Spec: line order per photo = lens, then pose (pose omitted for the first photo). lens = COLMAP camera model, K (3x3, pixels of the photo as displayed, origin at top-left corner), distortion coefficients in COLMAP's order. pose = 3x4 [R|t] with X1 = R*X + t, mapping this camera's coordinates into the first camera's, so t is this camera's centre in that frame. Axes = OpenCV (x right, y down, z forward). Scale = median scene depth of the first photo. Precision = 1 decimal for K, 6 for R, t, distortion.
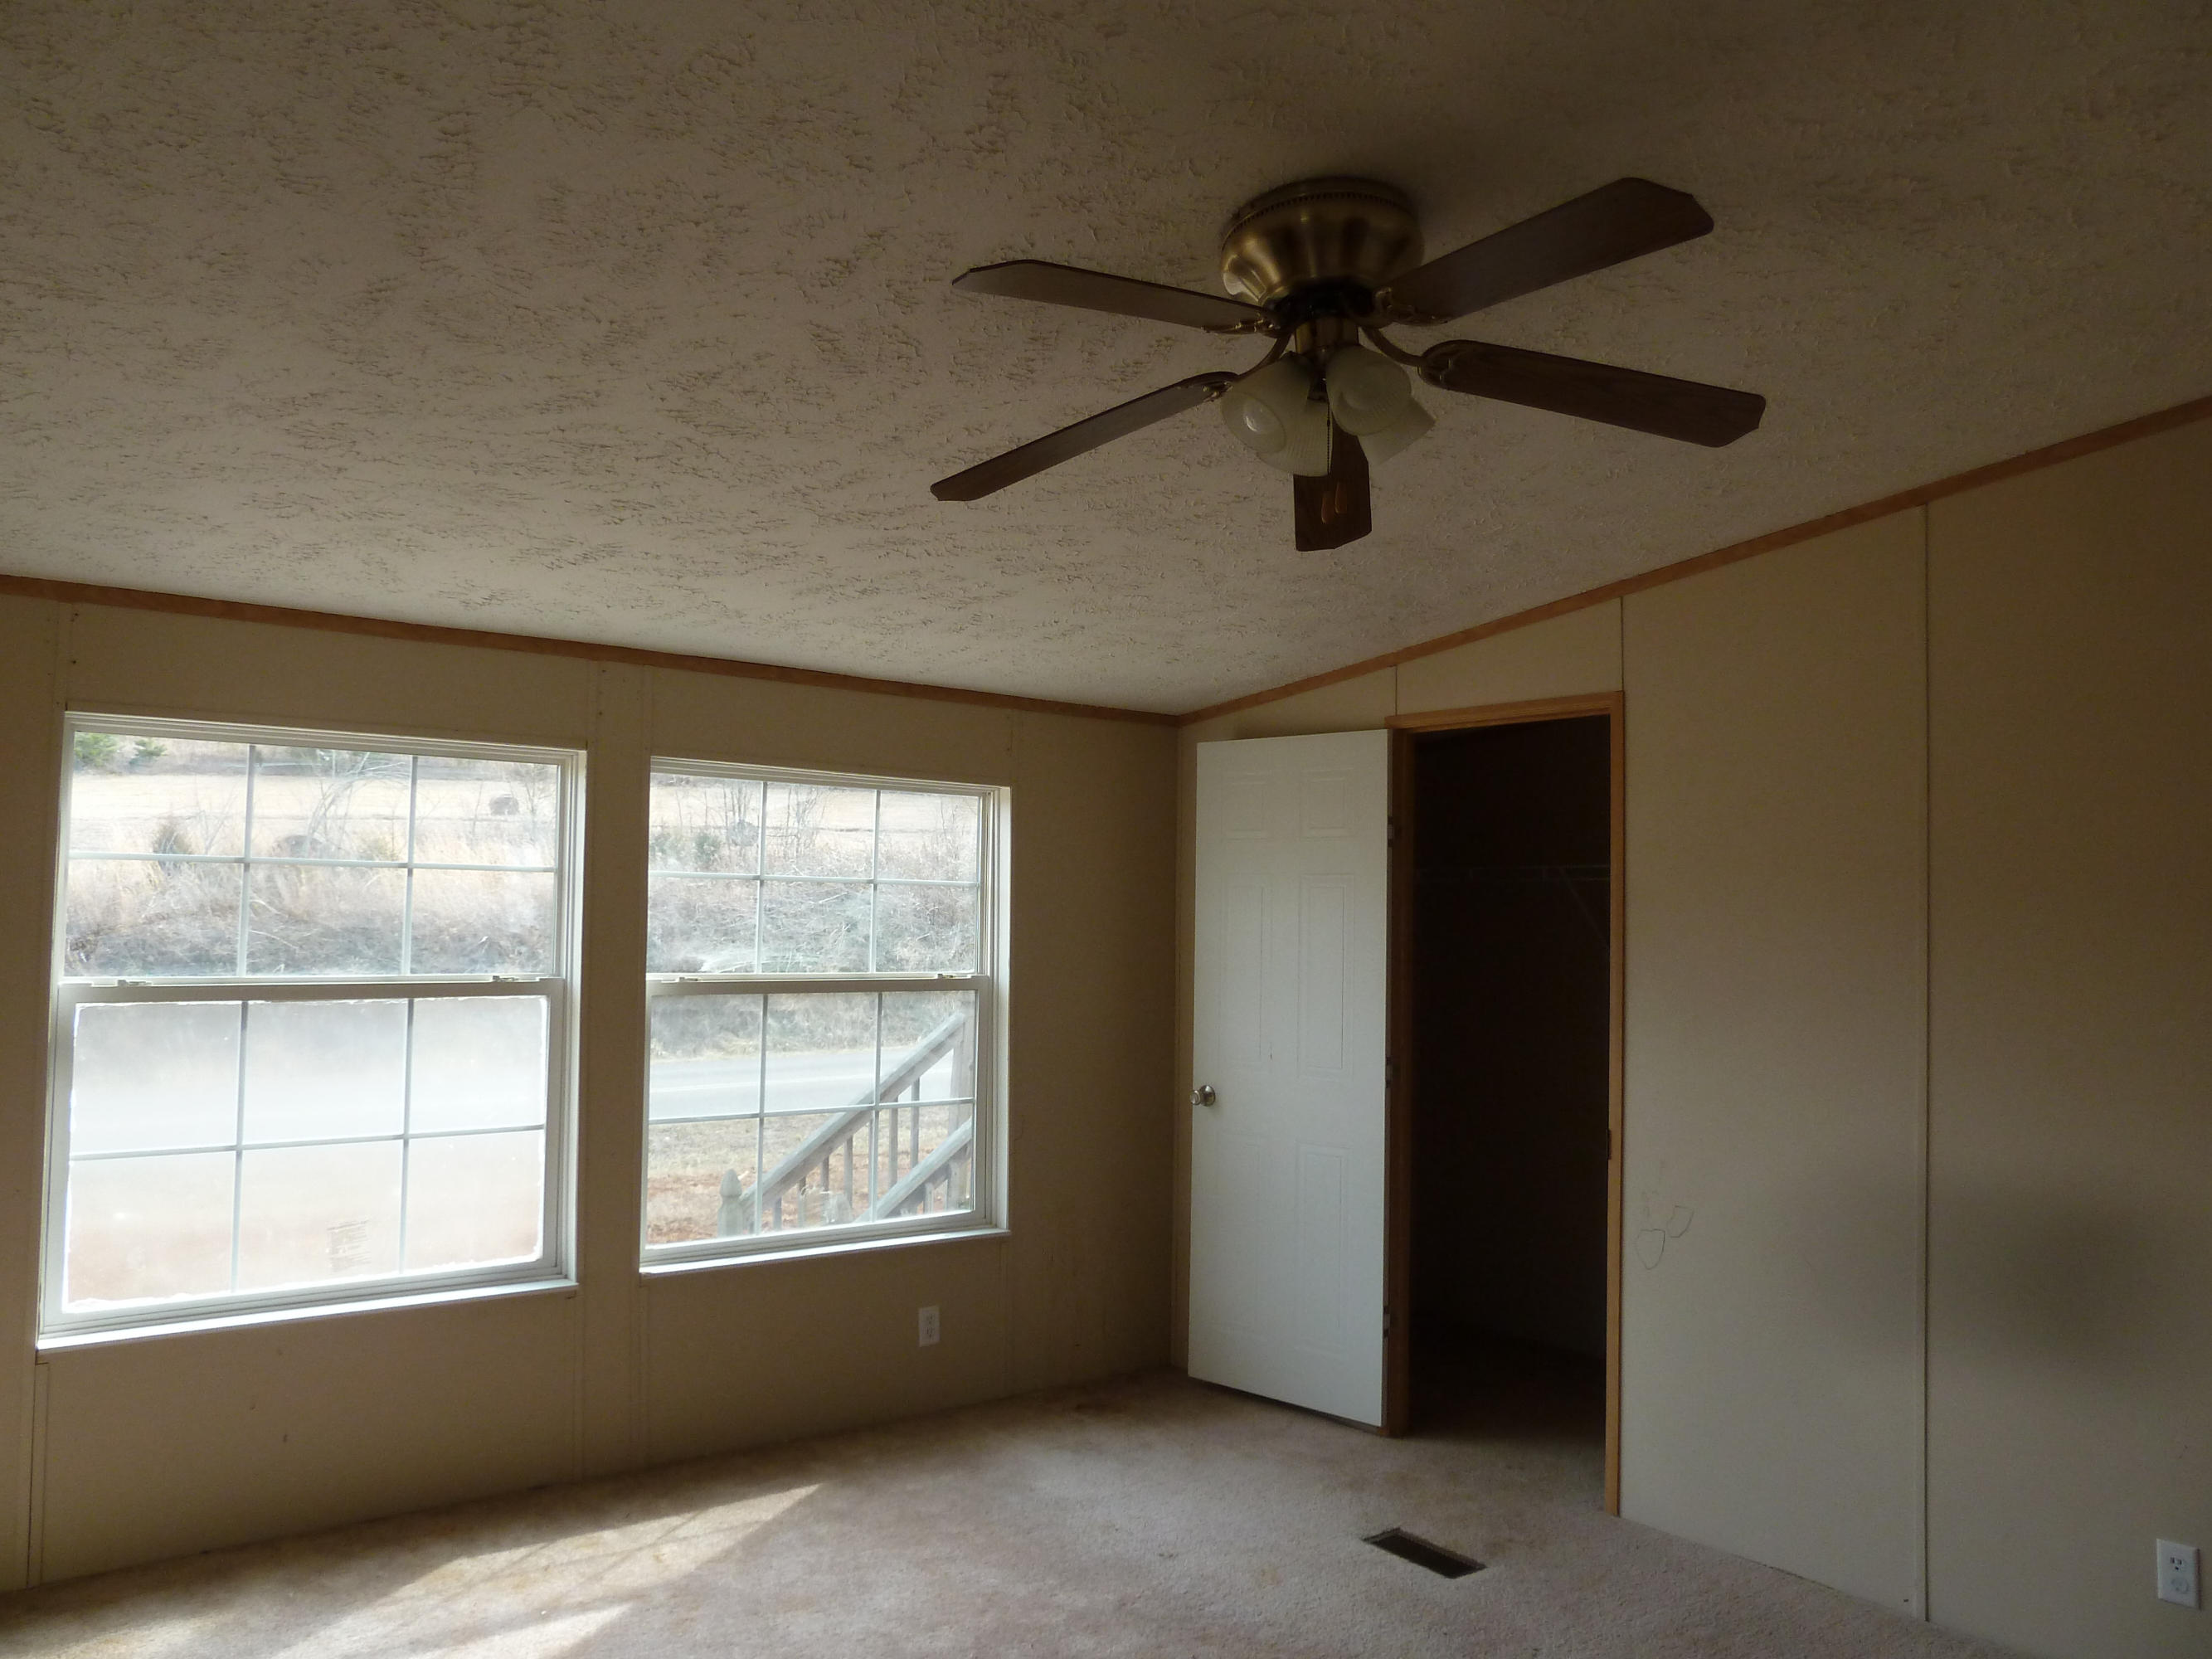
lens RADIAL K [[1637.3, 0, 1105.3], [0, 1637.3, 821.2], [0, 0, 1]] dist [-0.046290, 0.012488]
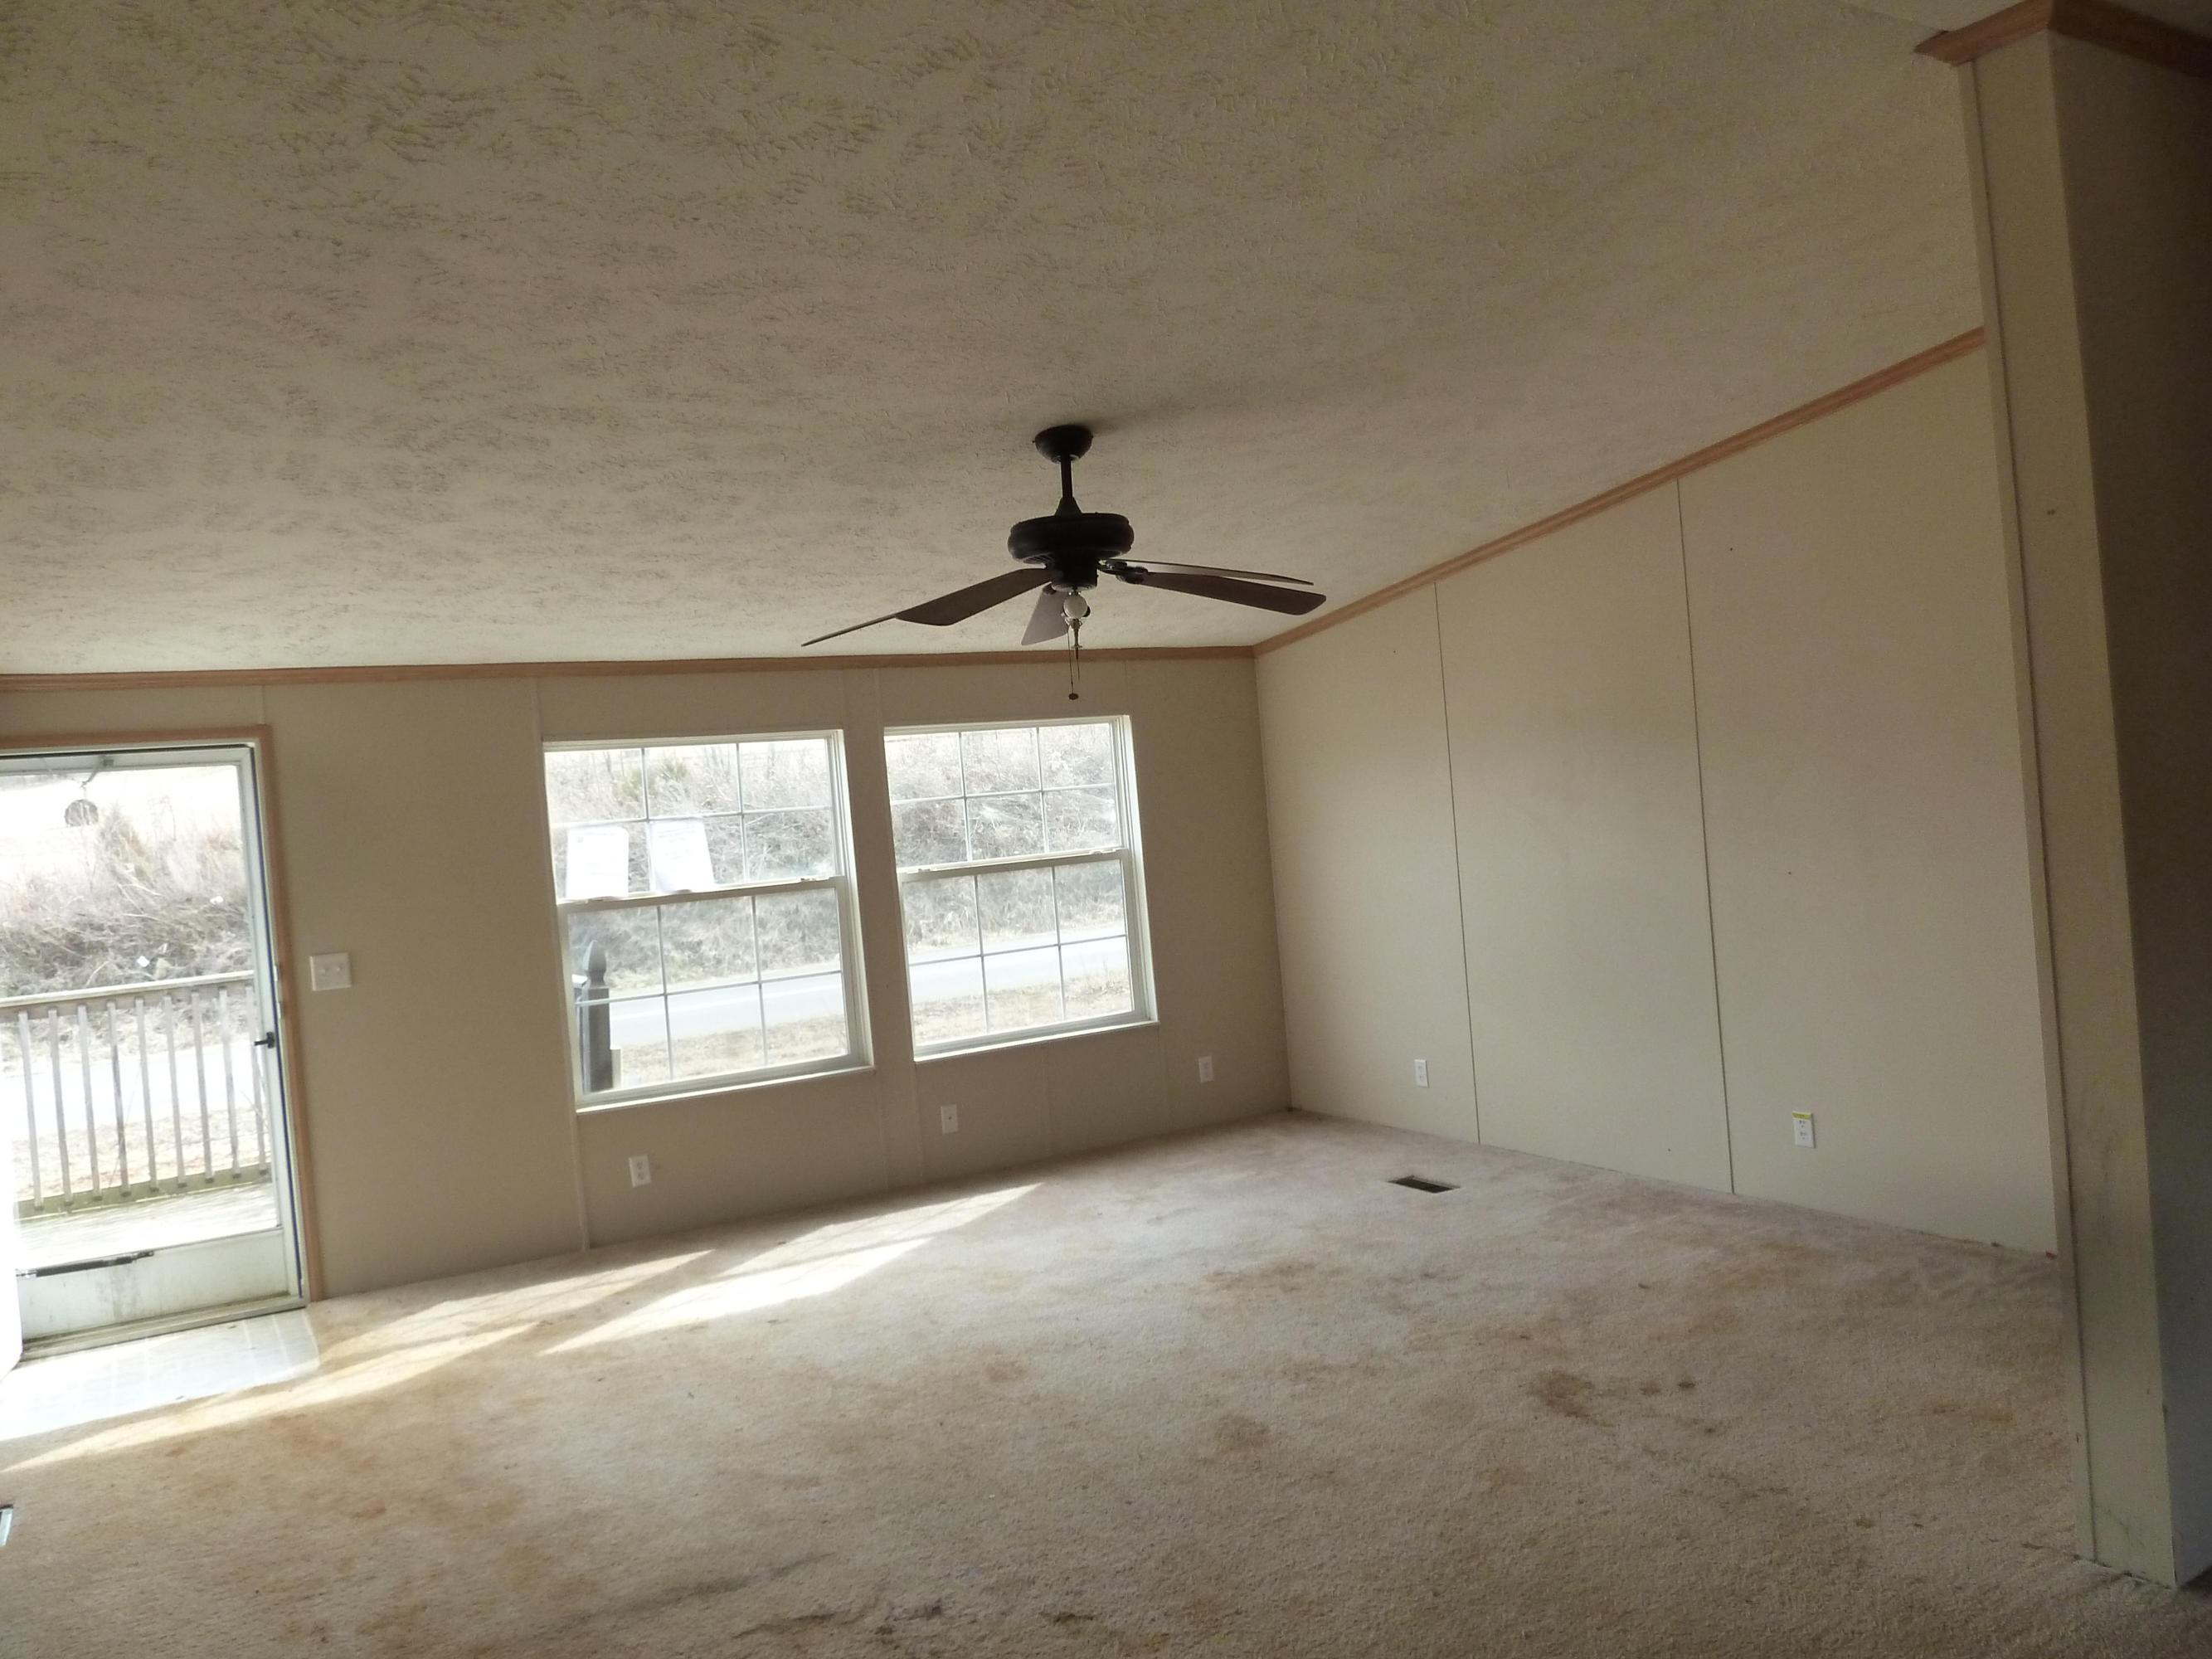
lens RADIAL K [[1637.3, 0, 1105.3], [0, 1637.3, 821.2], [0, 0, 1]] dist [-0.046290, 0.012488]
pose [[0.983755, -0.101279, -0.148219, 0.123055], [0.110746, 0.992209, 0.057061, -0.012553], [0.141285, -0.072549, 0.987307, -0.415808]]
